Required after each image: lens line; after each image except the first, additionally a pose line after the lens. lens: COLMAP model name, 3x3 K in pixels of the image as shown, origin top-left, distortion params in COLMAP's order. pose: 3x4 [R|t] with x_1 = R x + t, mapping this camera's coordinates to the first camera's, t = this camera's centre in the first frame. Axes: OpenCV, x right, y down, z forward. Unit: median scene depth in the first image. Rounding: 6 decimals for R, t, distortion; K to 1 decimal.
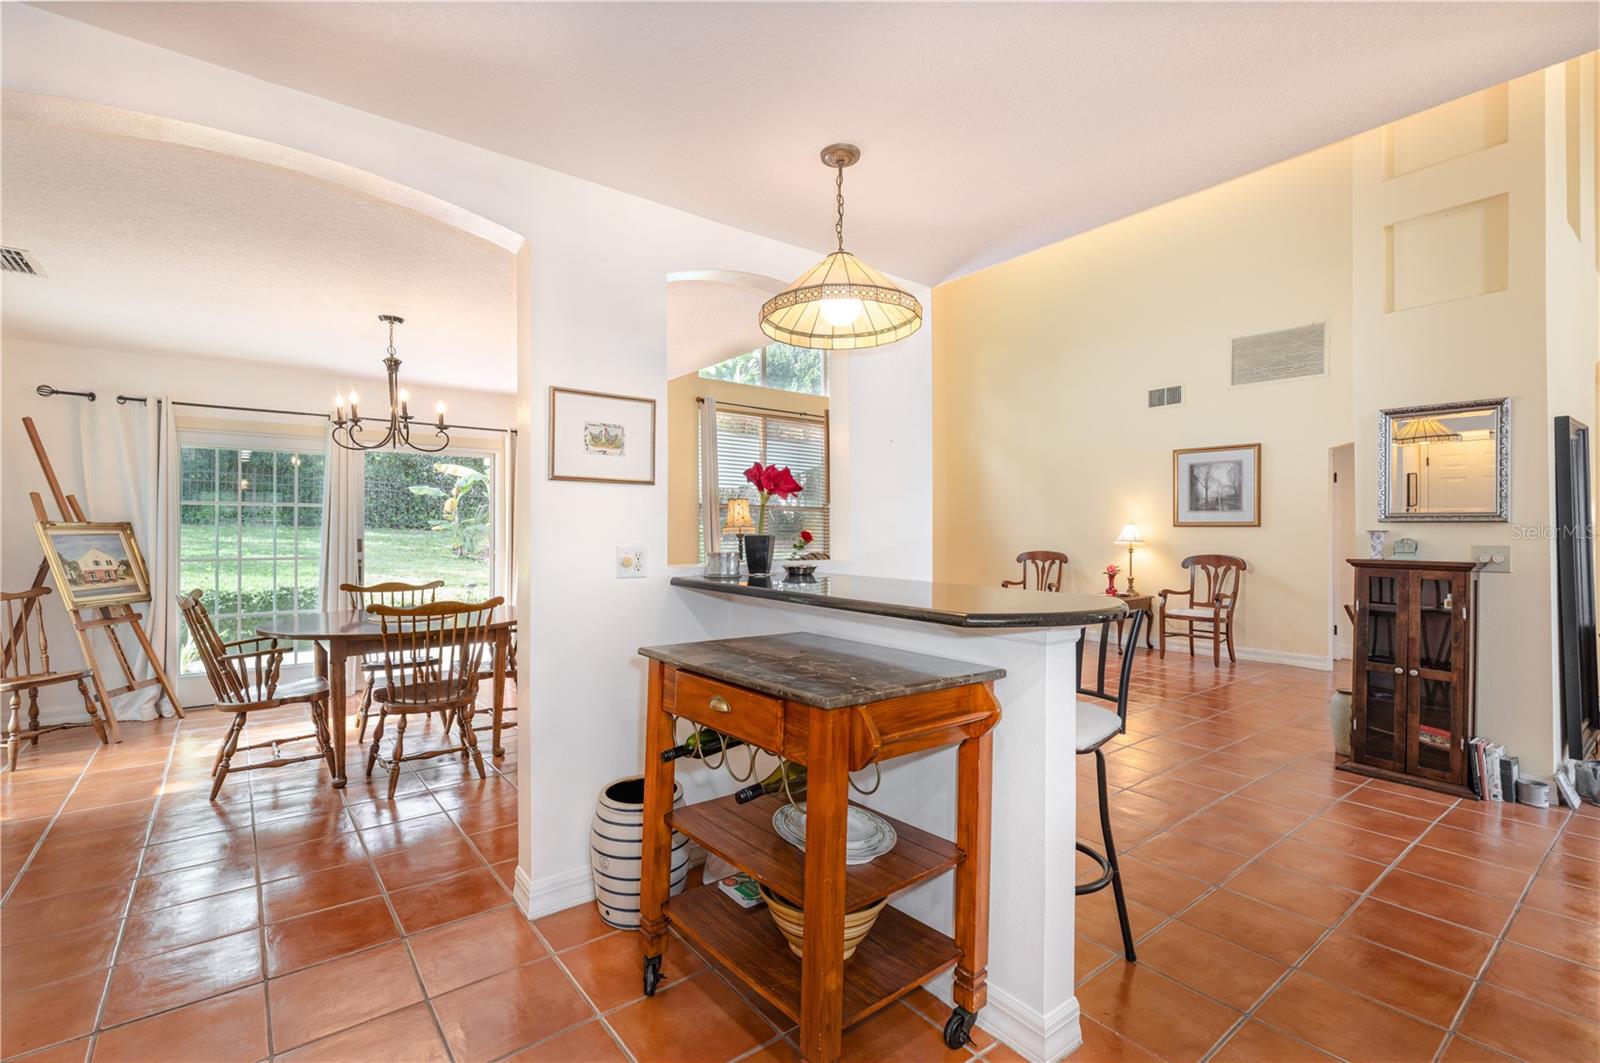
lens RADIAL K [[717.7, 0, 797.1], [0, 717.7, 530.9], [0, 0, 1]] dist [0.013700, -0.005589]
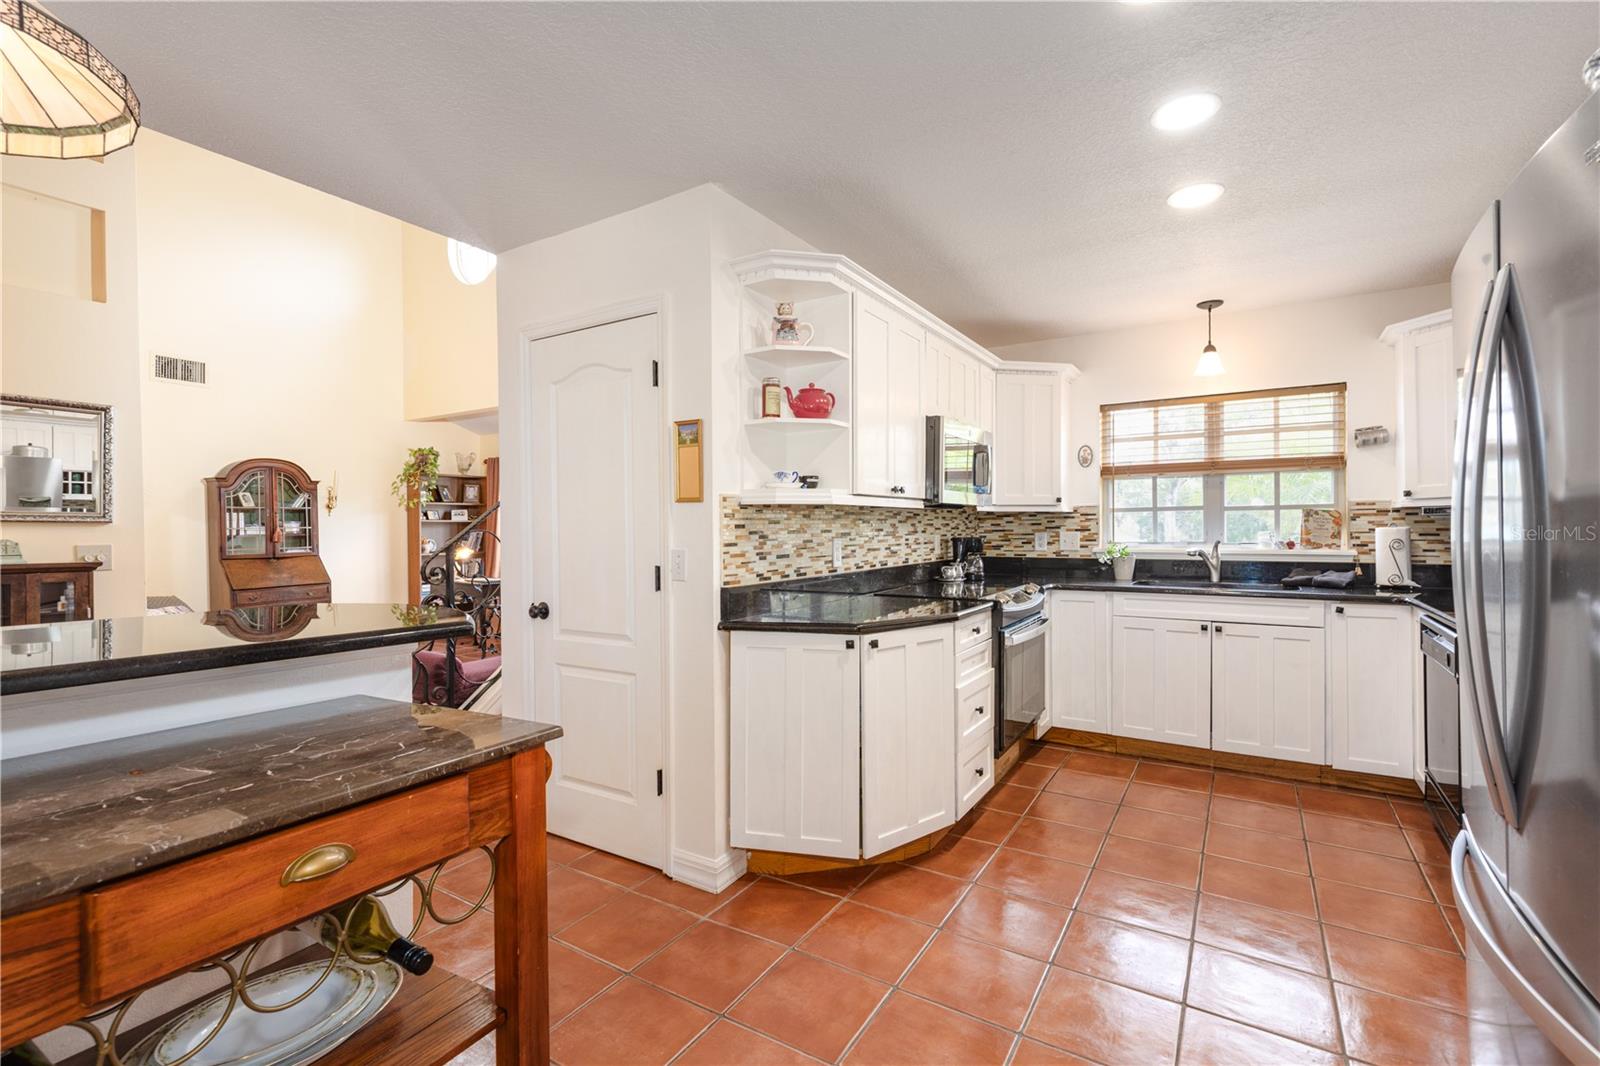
lens RADIAL K [[717.7, 0, 797.1], [0, 717.7, 532.4], [0, 0, 1]] dist [0.013700, -0.005589]
pose [[-0.333663, -0.004470, 0.942682, -0.170224], [0.001198, 0.999986, 0.005166, -0.000437], [-0.942692, 0.002853, -0.333653, 0.212400]]
